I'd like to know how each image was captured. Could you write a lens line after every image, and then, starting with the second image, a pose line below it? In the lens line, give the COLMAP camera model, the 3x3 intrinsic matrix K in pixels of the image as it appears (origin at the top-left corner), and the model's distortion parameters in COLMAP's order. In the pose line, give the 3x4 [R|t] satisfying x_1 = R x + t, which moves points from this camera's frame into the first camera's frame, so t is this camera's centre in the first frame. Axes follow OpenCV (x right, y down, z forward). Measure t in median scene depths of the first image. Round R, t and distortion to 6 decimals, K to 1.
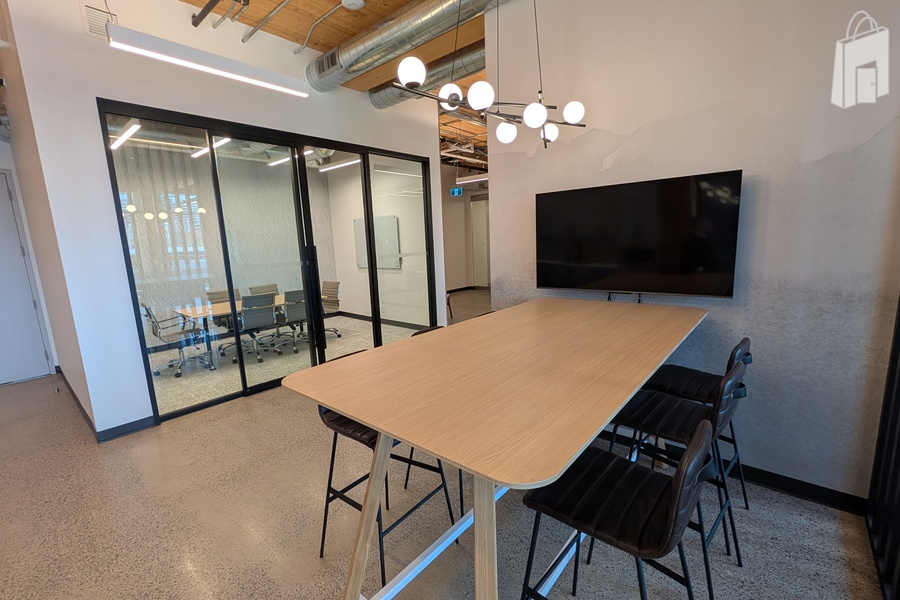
lens RADIAL K [[387.2, 0, 450.5], [0, 387.2, 304.8], [0, 0, 1]] dist [0.000024, -0.000081]
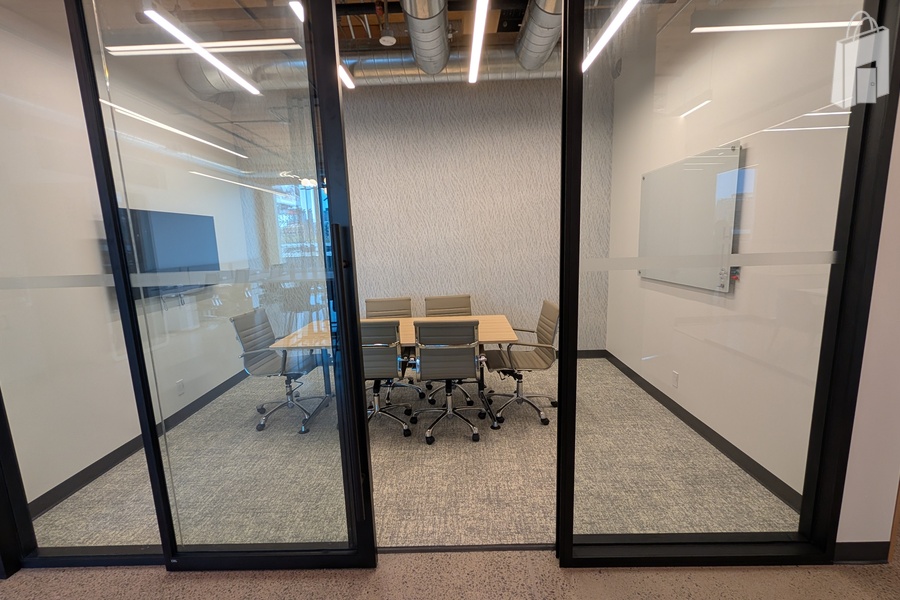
lens RADIAL K [[387.2, 0, 450.5], [0, 387.2, 304.8], [0, 0, 1]] dist [0.000024, -0.000081]
pose [[0.638889, 0.144201, -0.755663, -0.053429], [-0.122195, 0.988827, 0.085383, -0.198183], [0.759532, 0.037788, 0.649371, 1.363474]]
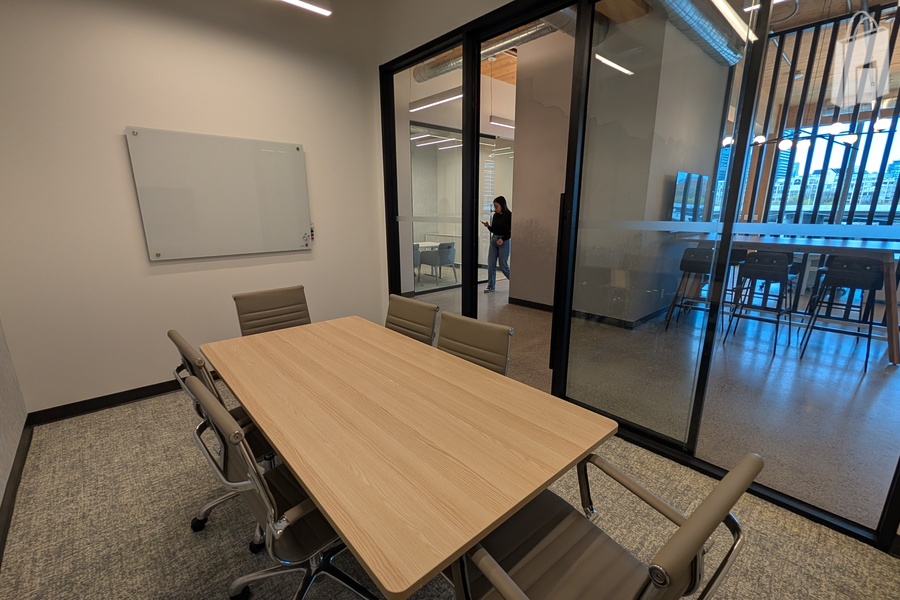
lens RADIAL K [[387.2, 0, 450.5], [0, 387.2, 304.8], [0, 0, 1]] dist [0.000024, -0.000081]
pose [[0.124935, -0.199924, 0.971814, -1.536904], [0.161637, 0.970504, 0.178874, -0.201285], [-0.978910, 0.134733, 0.153565, 1.766708]]
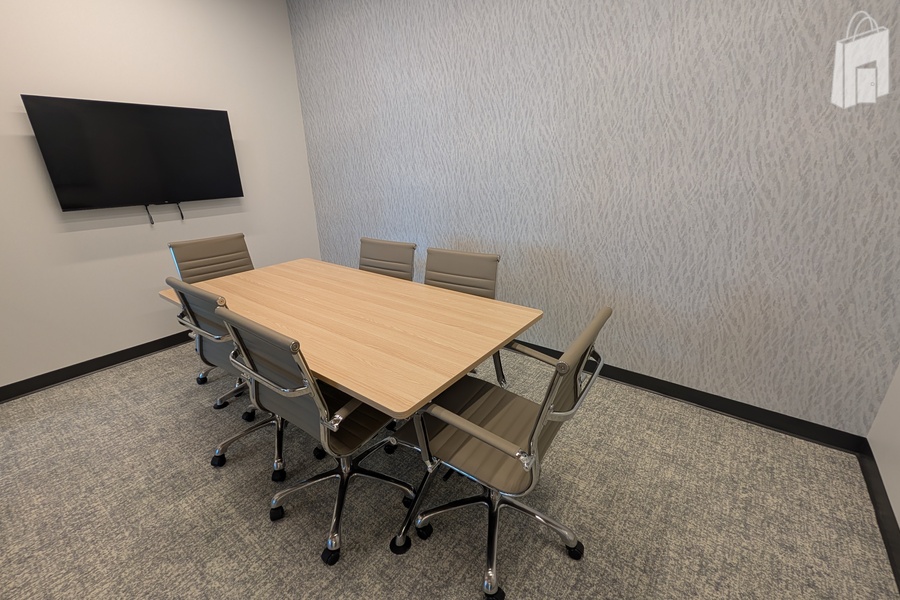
lens RADIAL K [[387.2, 0, 450.5], [0, 387.2, 304.8], [0, 0, 1]] dist [0.000024, -0.000081]
pose [[0.062931, 0.386279, -0.920233, -0.371767], [-0.157660, 0.914330, 0.373020, -0.289353], [0.985486, 0.121609, 0.118441, 2.130812]]
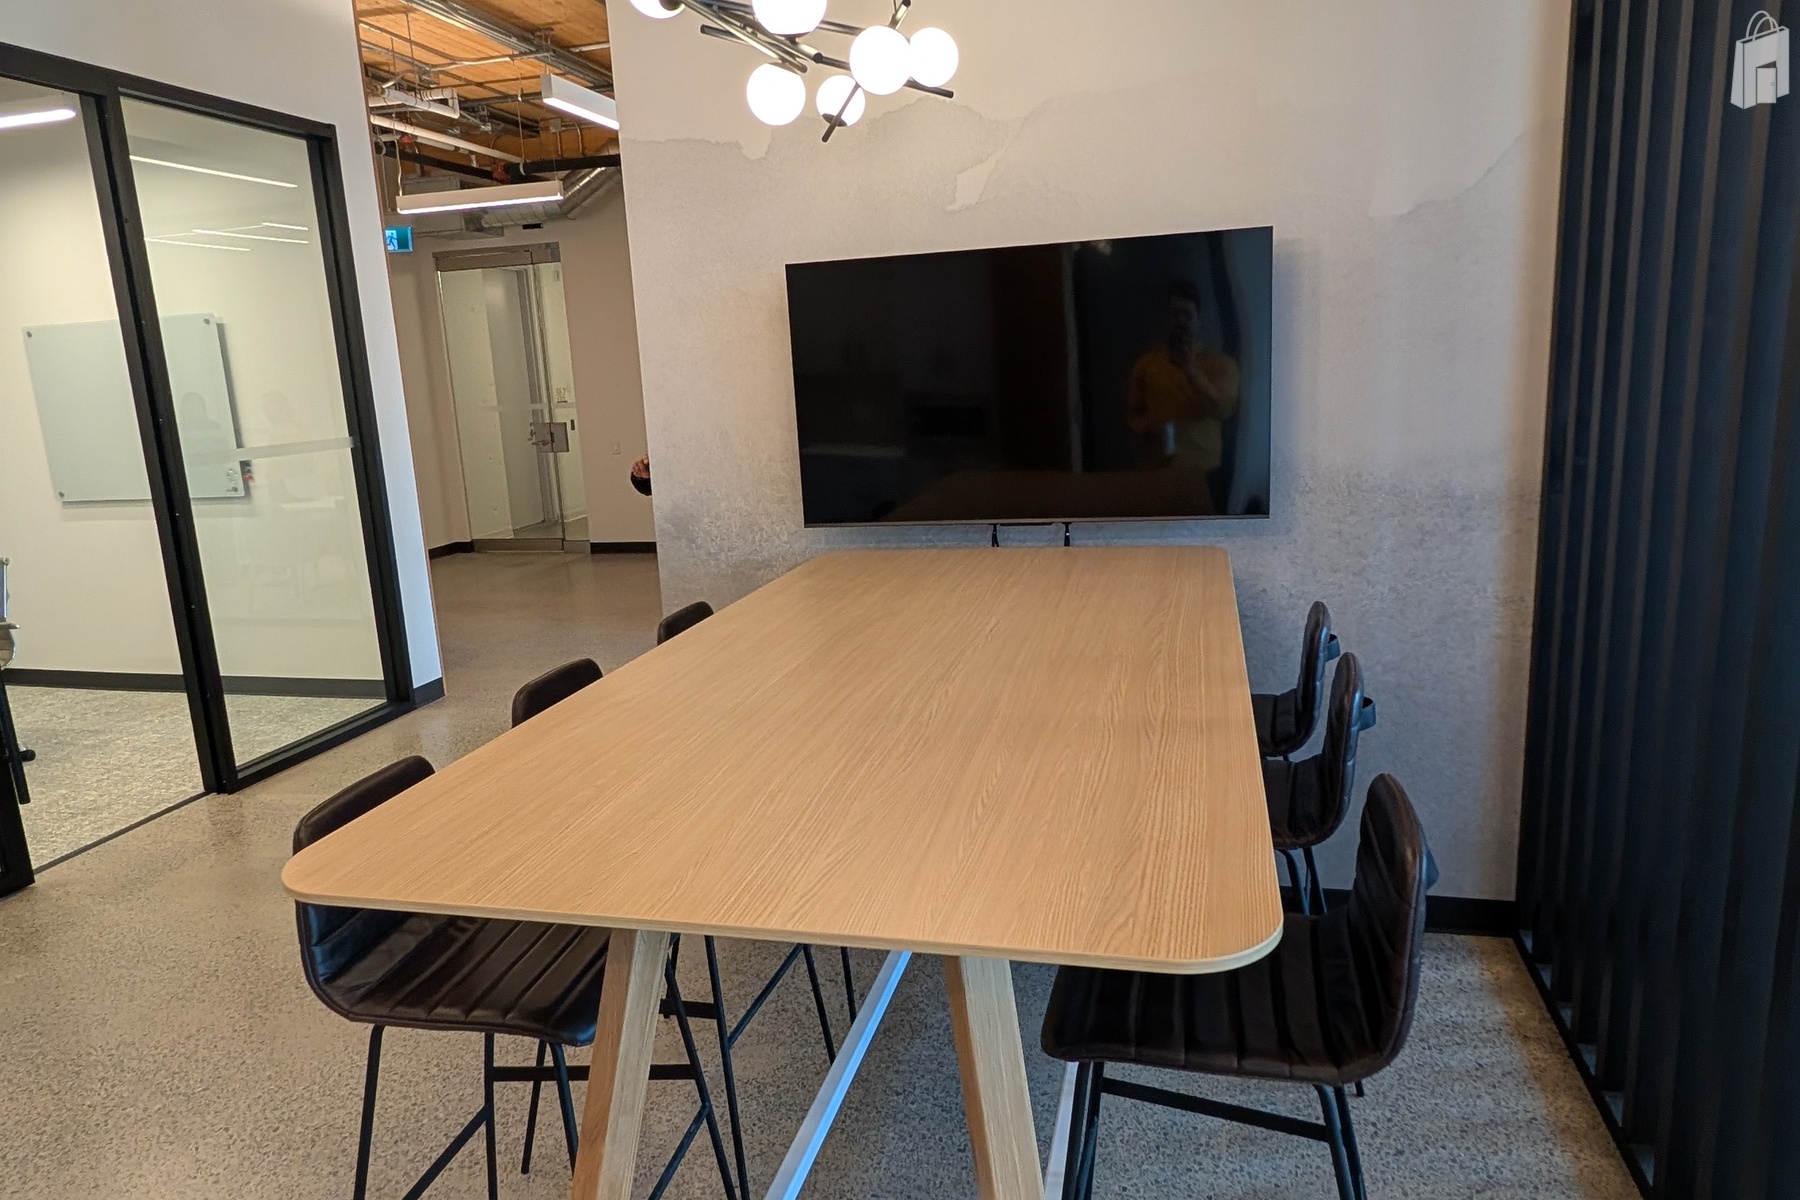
lens RADIAL K [[1161.0, 0, 888.9], [0, 1161.0, 603.8], [0, 0, 1]] dist [-0.003524, 0.000083]
pose [[0.898645, -0.095483, 0.428159, -0.182617], [0.088605, 0.995415, 0.036018, -0.004386], [-0.429635, 0.005570, 0.902986, -0.005674]]
